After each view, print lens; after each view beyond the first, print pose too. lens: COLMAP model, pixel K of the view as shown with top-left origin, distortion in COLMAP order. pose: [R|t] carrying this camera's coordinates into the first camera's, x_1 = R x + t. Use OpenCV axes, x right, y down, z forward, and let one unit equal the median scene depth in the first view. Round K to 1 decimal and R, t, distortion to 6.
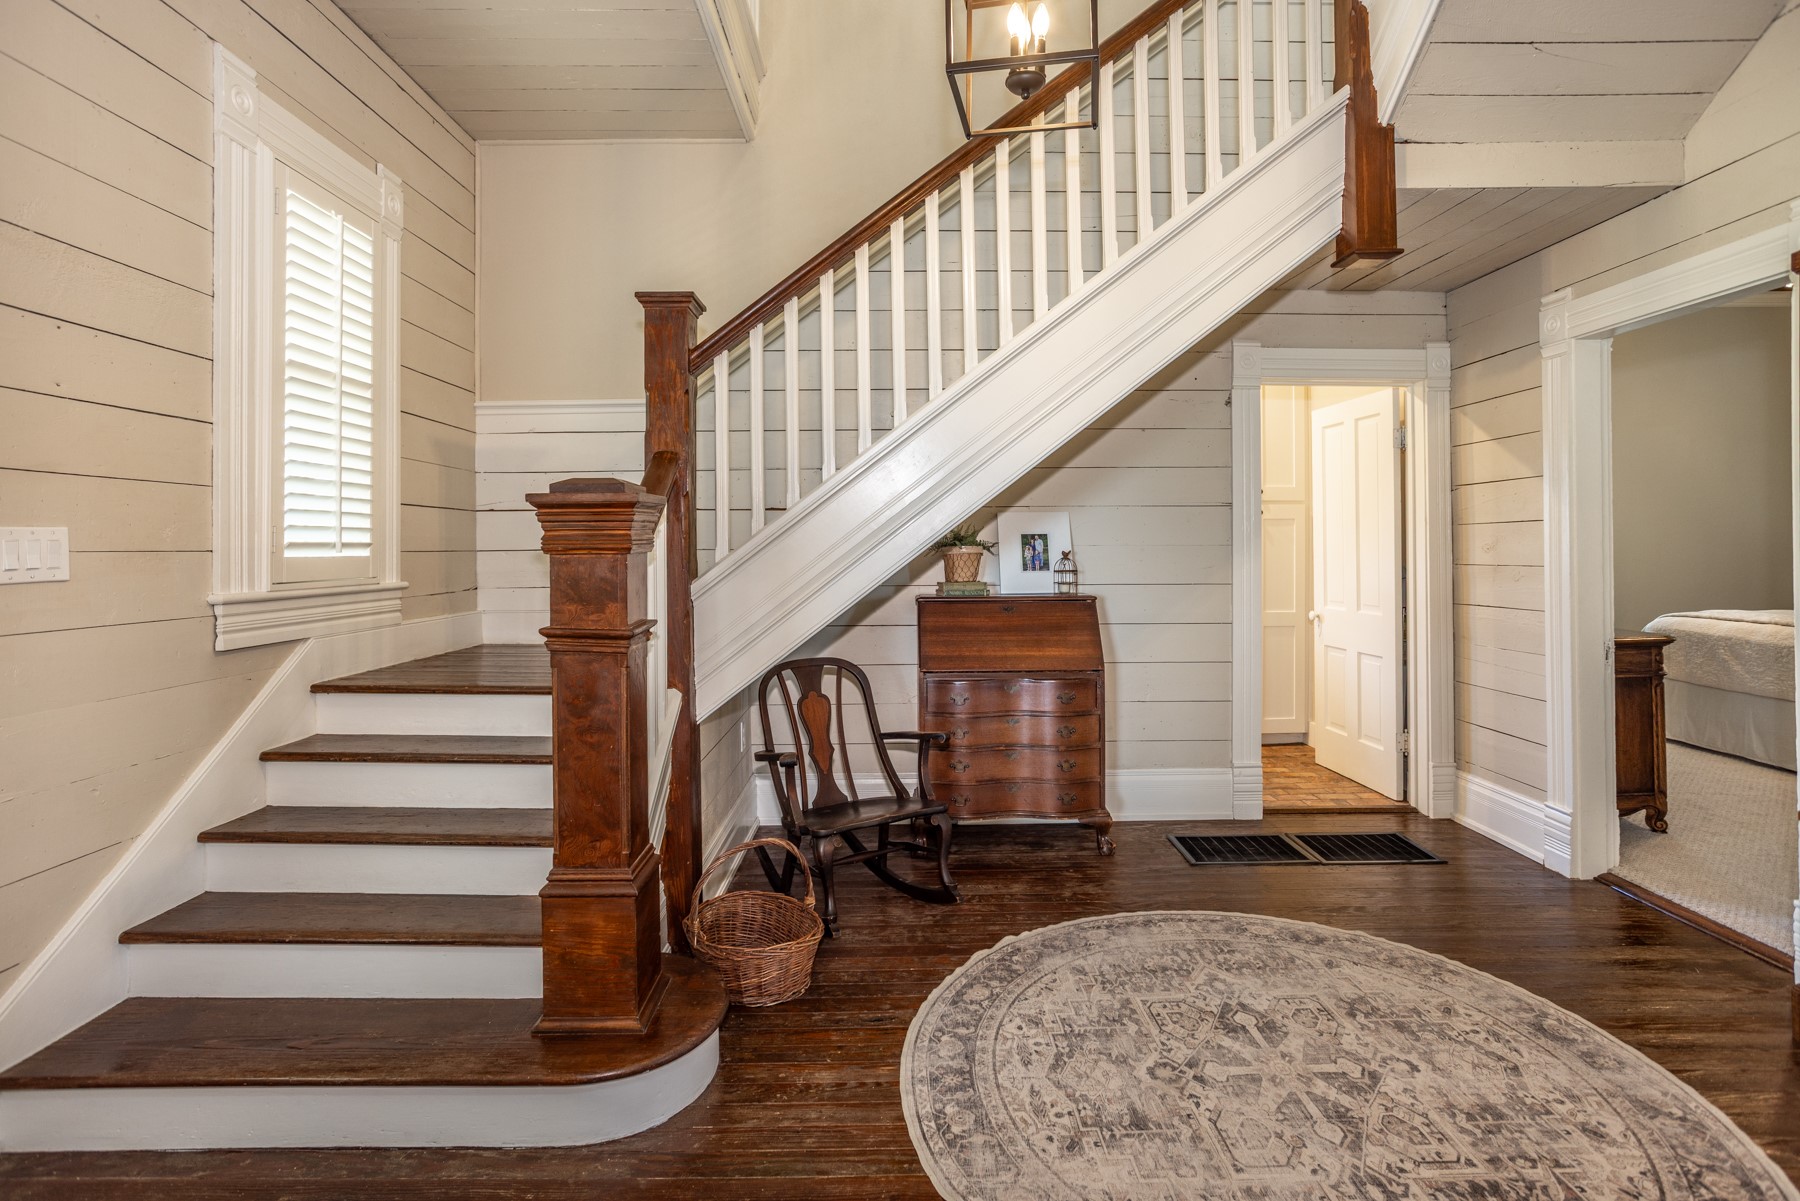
lens RADIAL K [[895.3, 0, 922.9], [0, 895.3, 544.0], [0, 0, 1]] dist [-0.018247, 0.011206]
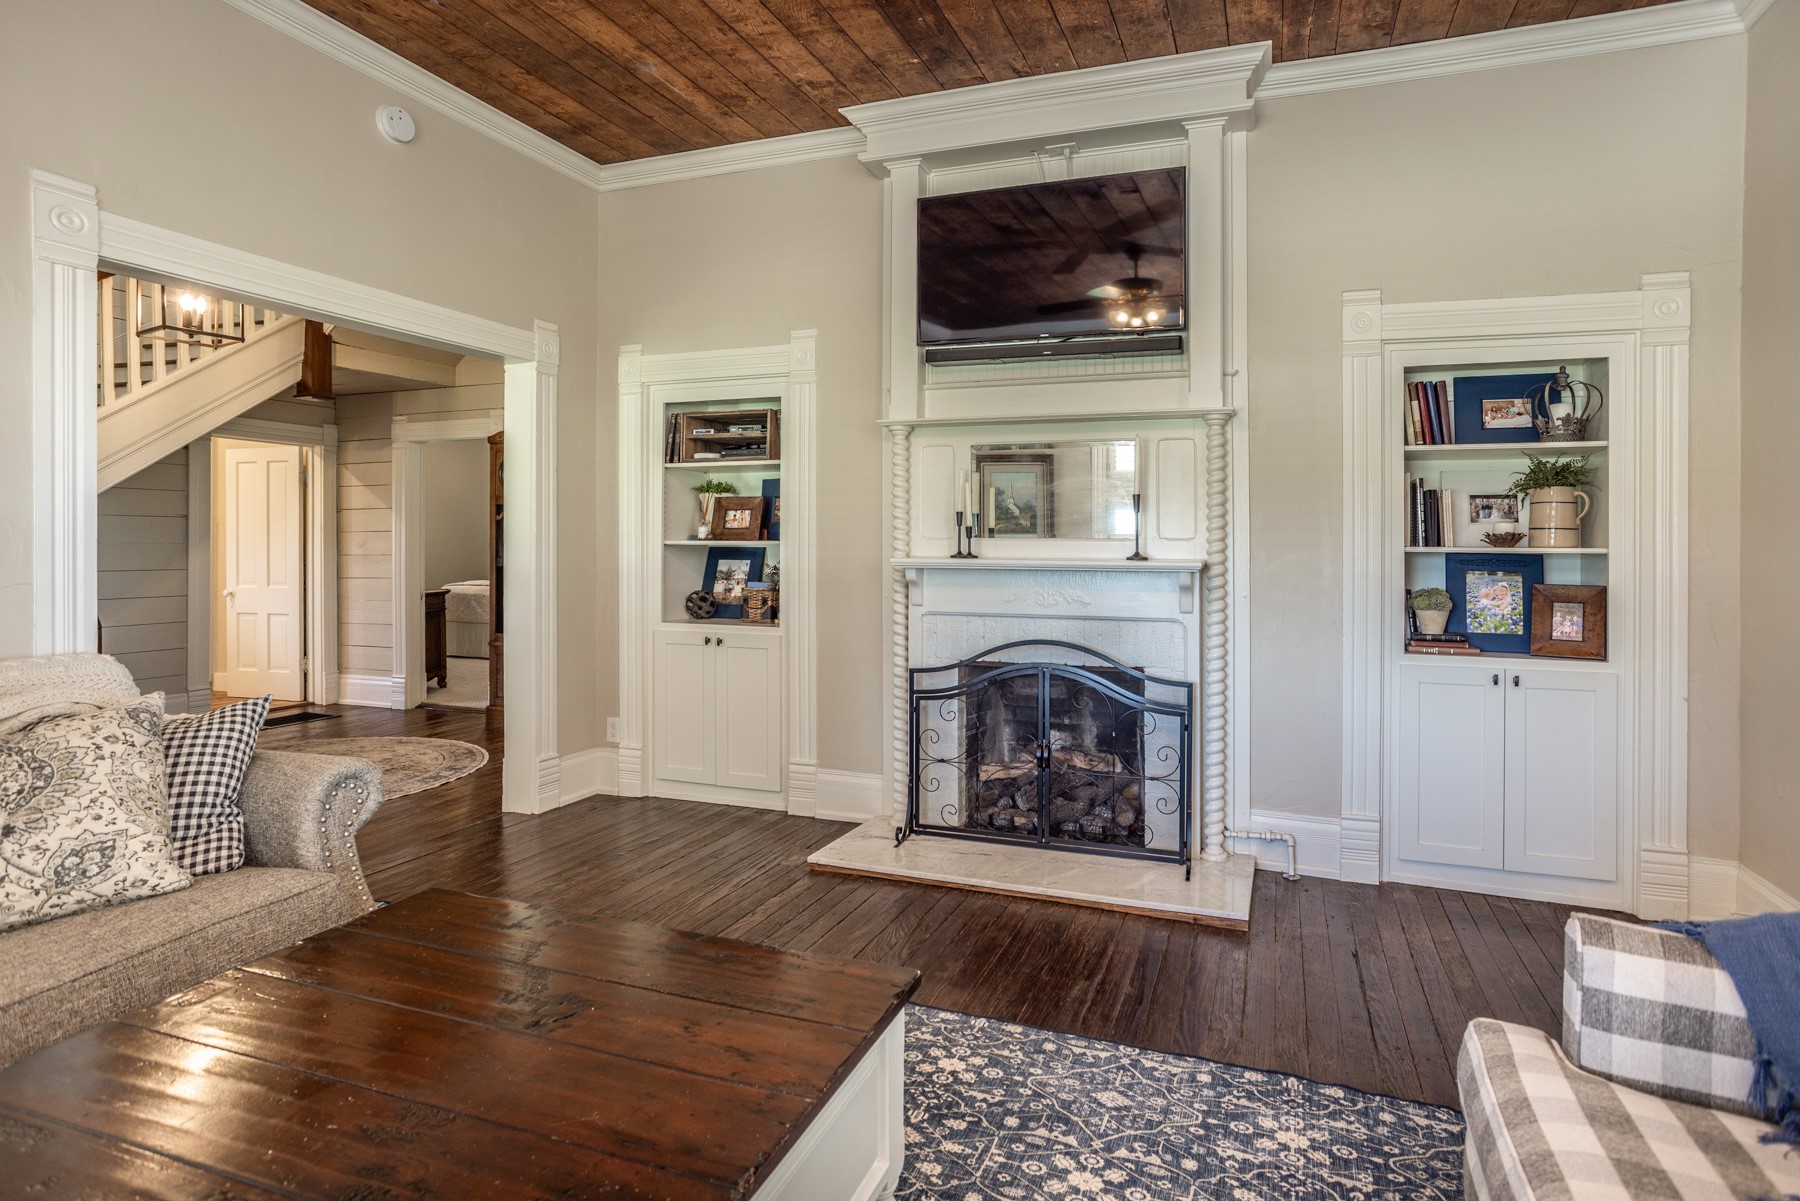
lens RADIAL K [[895.3, 0, 960.2], [0, 895.3, 539.8], [0, 0, 1]] dist [-0.018247, 0.011206]
pose [[0.341848, 0.010026, 0.939702, -0.693765], [-0.006257, 0.999945, -0.008393, 0.000428], [-0.939734, -0.003011, 0.341892, -0.816511]]
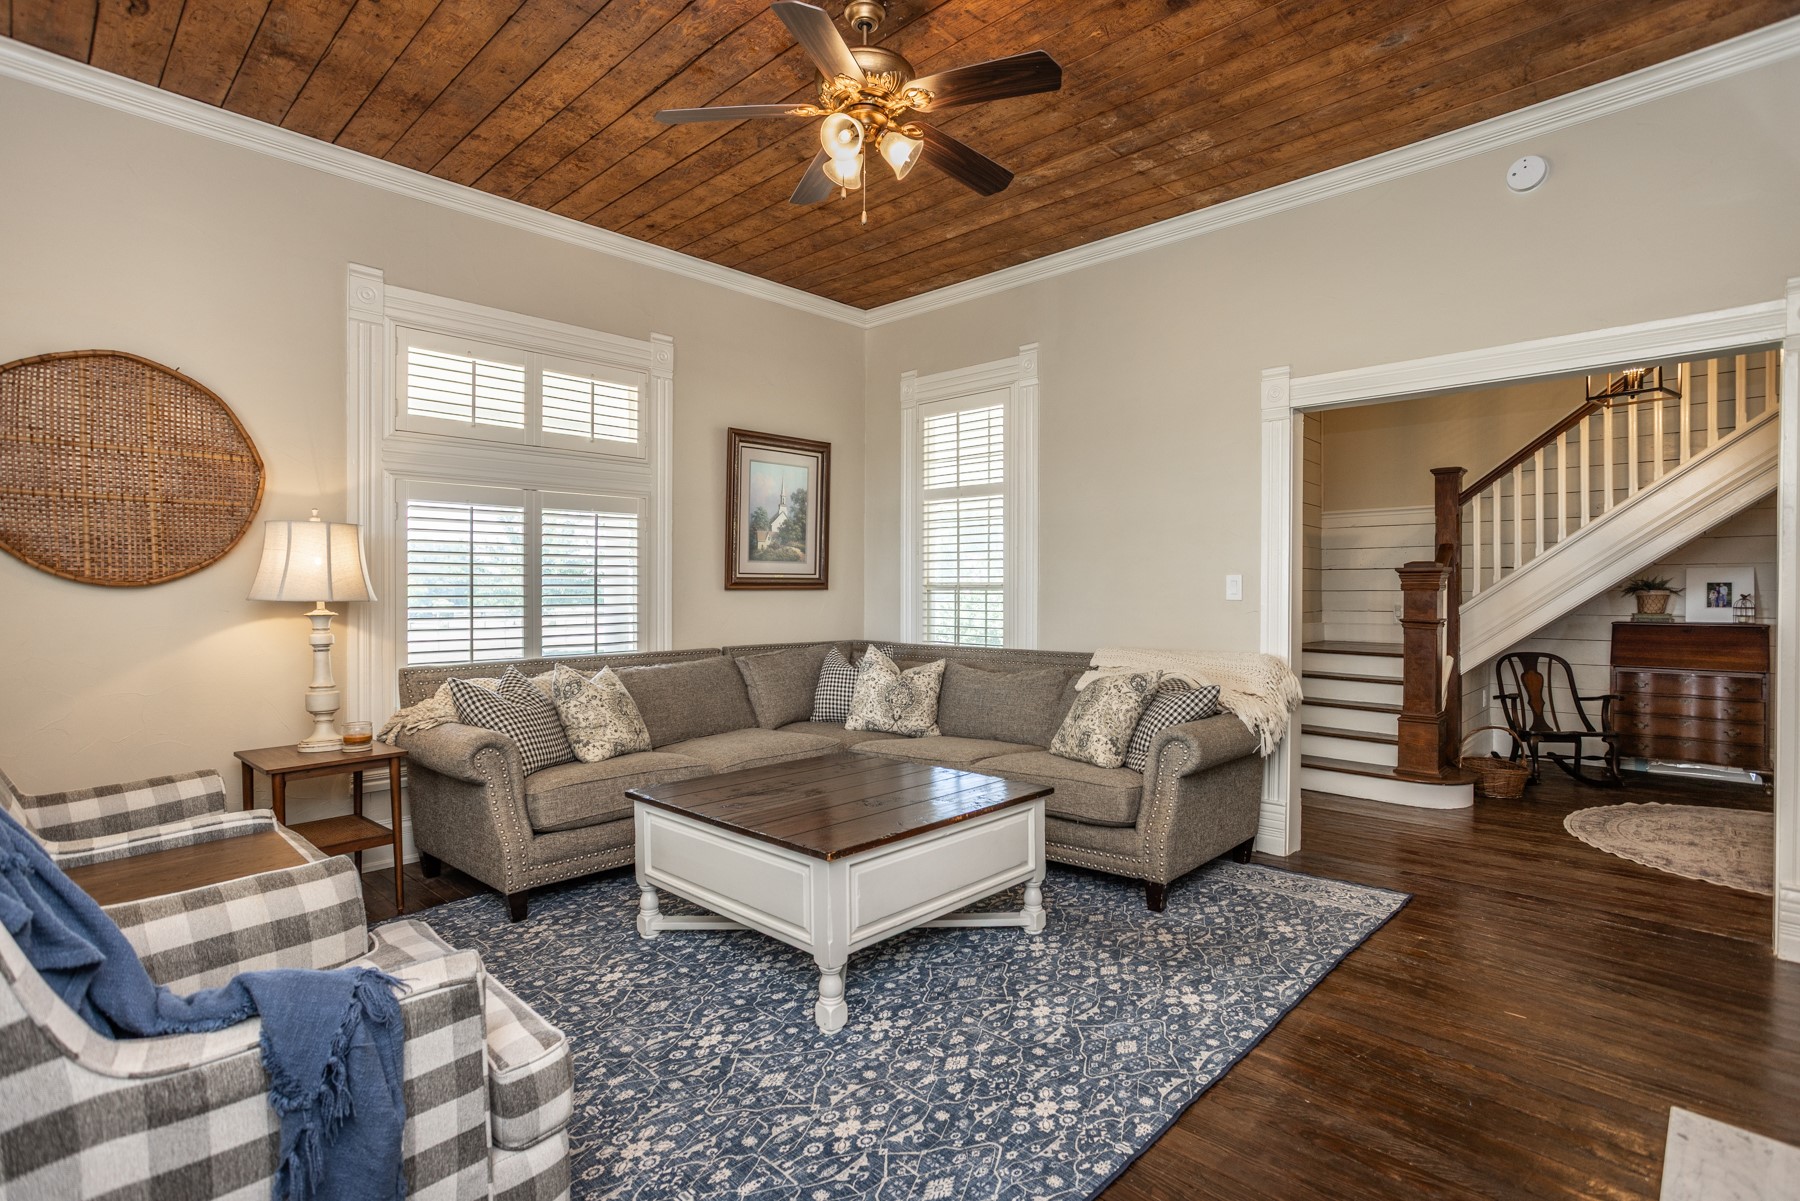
lens RADIAL K [[895.3, 0, 889.7], [0, 895.3, 592.2], [0, 0, 1]] dist [-0.018247, 0.011206]
pose [[0.710005, 0.010117, -0.704124, 0.203115], [-0.006032, 0.999947, 0.008286, 0.001097], [0.704171, -0.001636, 0.710029, -1.097668]]
